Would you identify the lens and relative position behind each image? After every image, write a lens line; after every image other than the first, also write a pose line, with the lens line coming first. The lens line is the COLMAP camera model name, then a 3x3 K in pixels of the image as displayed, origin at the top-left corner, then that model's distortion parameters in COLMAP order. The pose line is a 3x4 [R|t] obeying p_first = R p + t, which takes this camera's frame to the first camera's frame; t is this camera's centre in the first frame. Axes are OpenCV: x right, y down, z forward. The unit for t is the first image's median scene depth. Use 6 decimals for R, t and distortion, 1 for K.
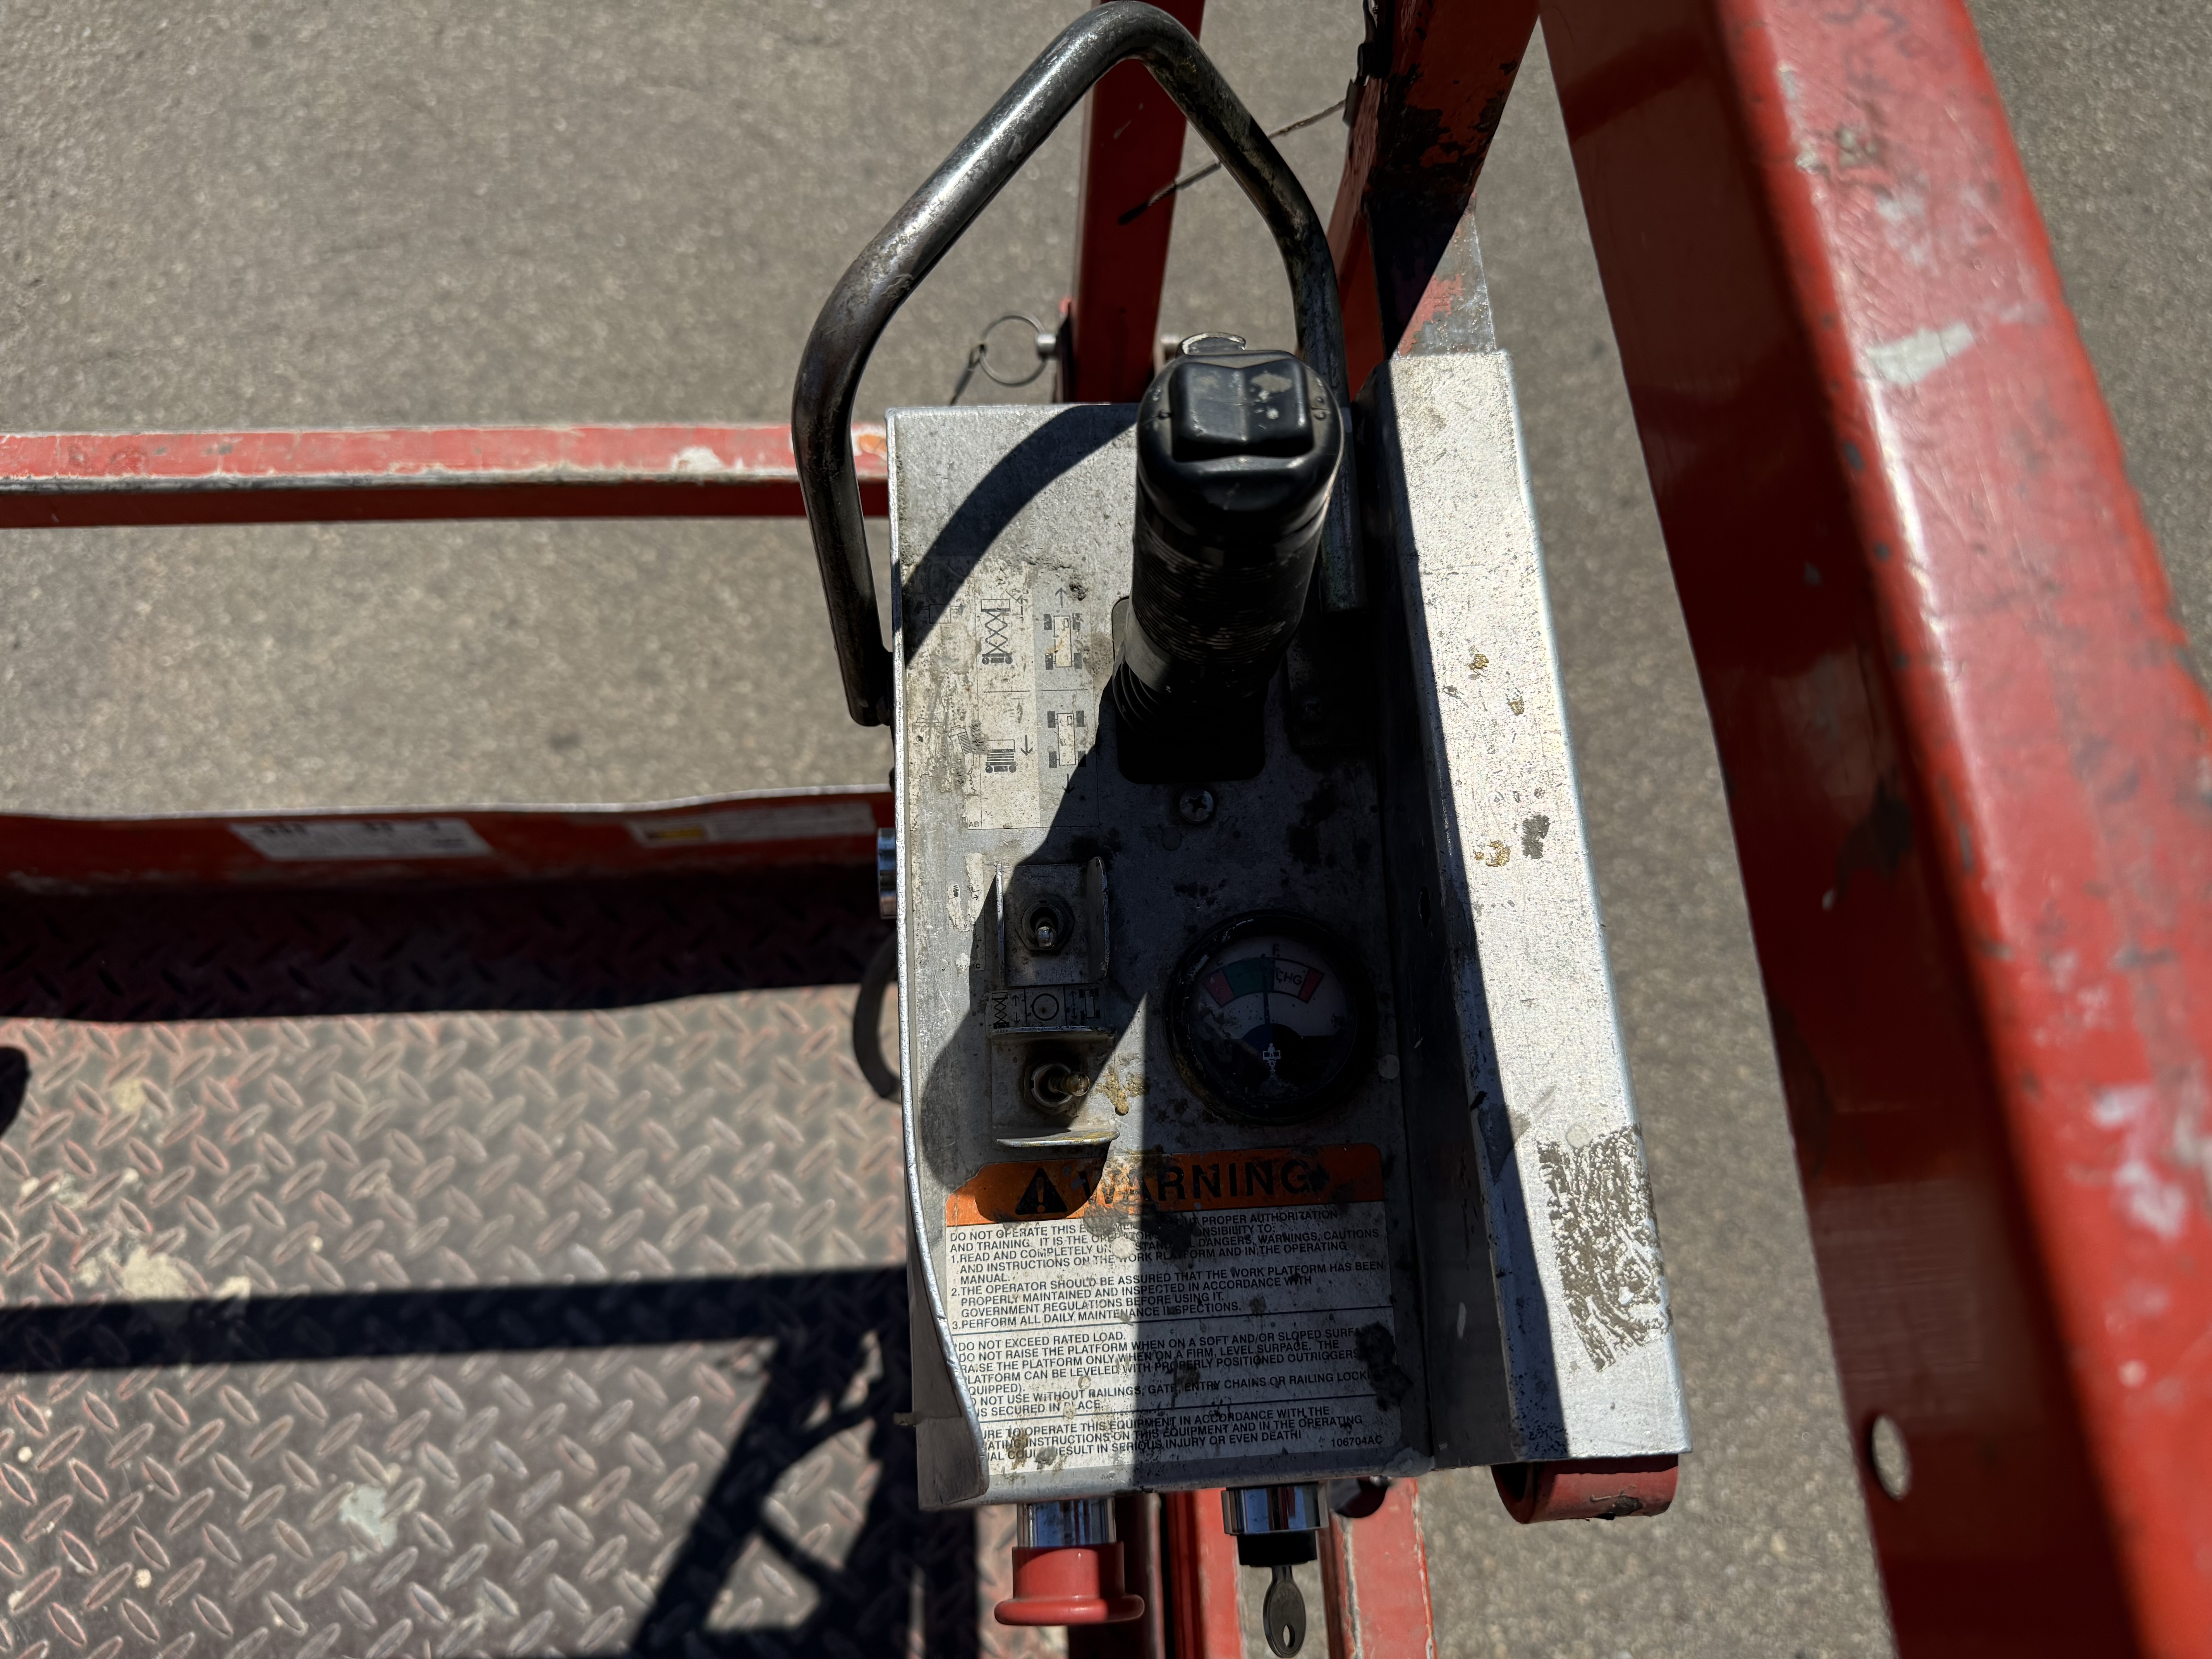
lens RADIAL K [[1601.2, 0, 1103.7], [0, 1601.2, 759.1], [0, 0, 1]] dist [0.141396, -0.405798]
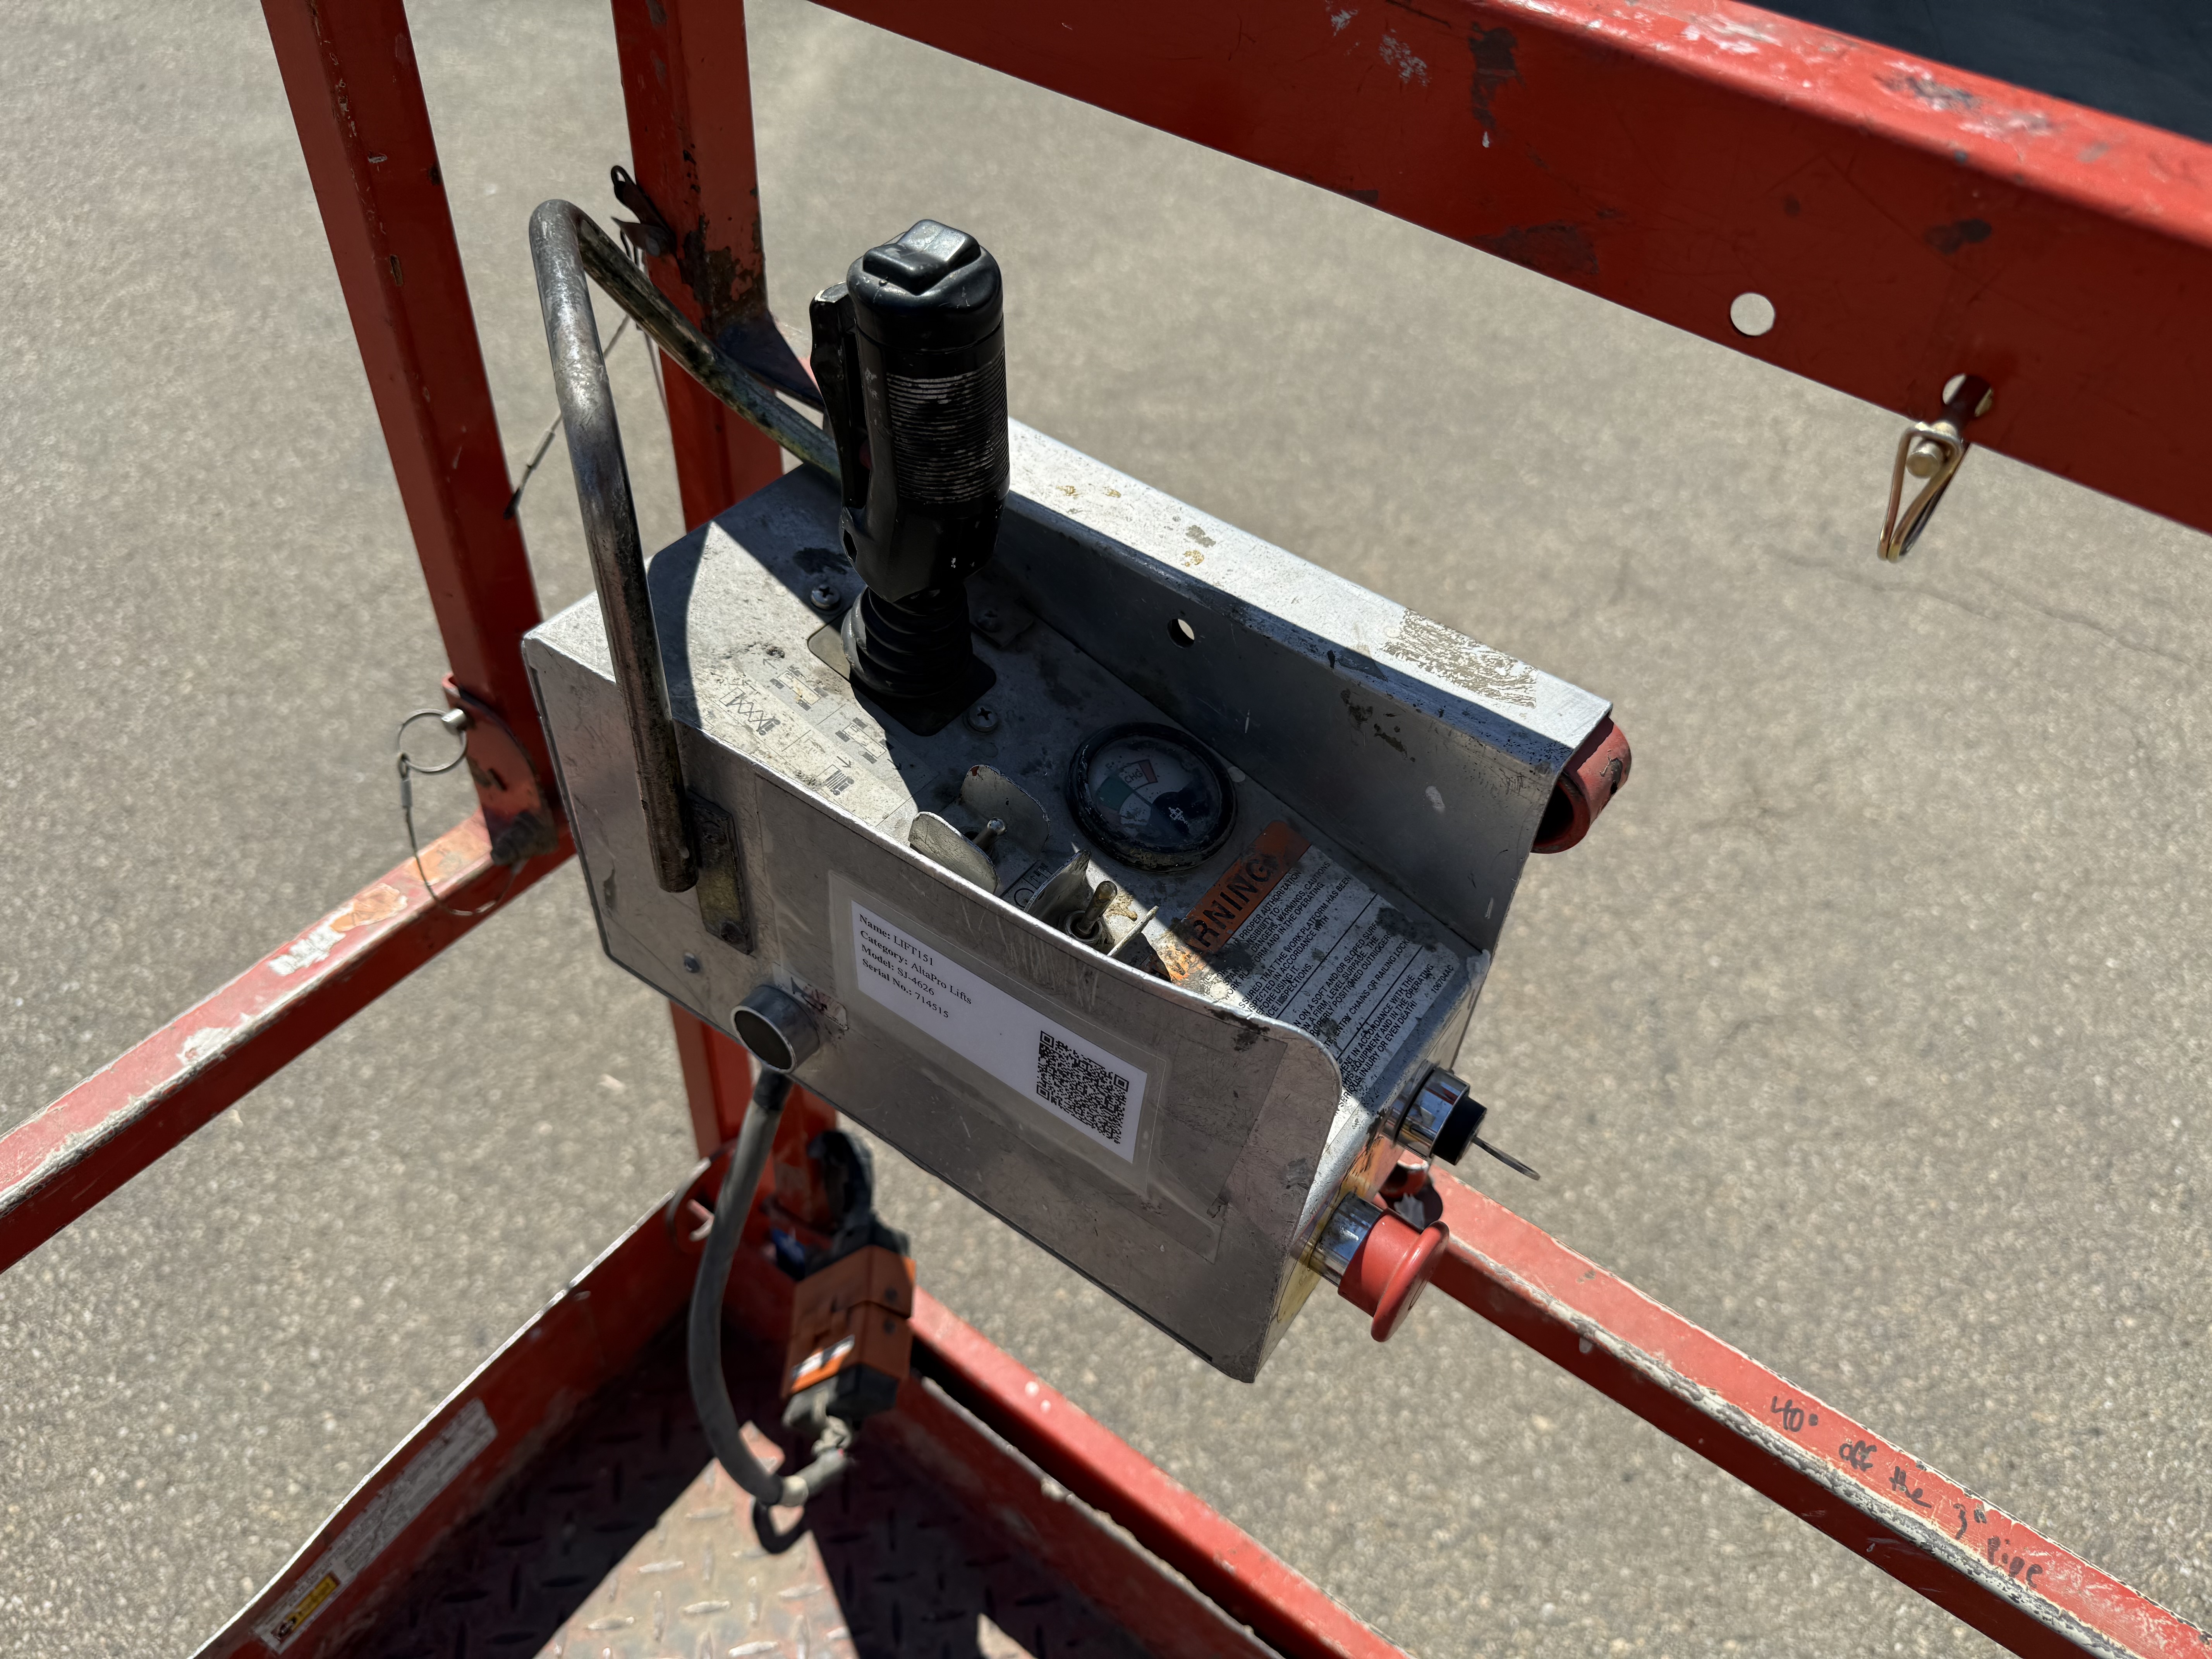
lens RADIAL K [[1563.6, 0, 1094.0], [0, 1563.6, 812.1], [0, 0, 1]] dist [0.056070, -0.081760]
pose [[0.632354, -0.566025, 0.528908, -0.562864], [0.693570, 0.717798, -0.061051, 0.214757], [-0.345092, 0.405440, 0.846481, 0.026673]]
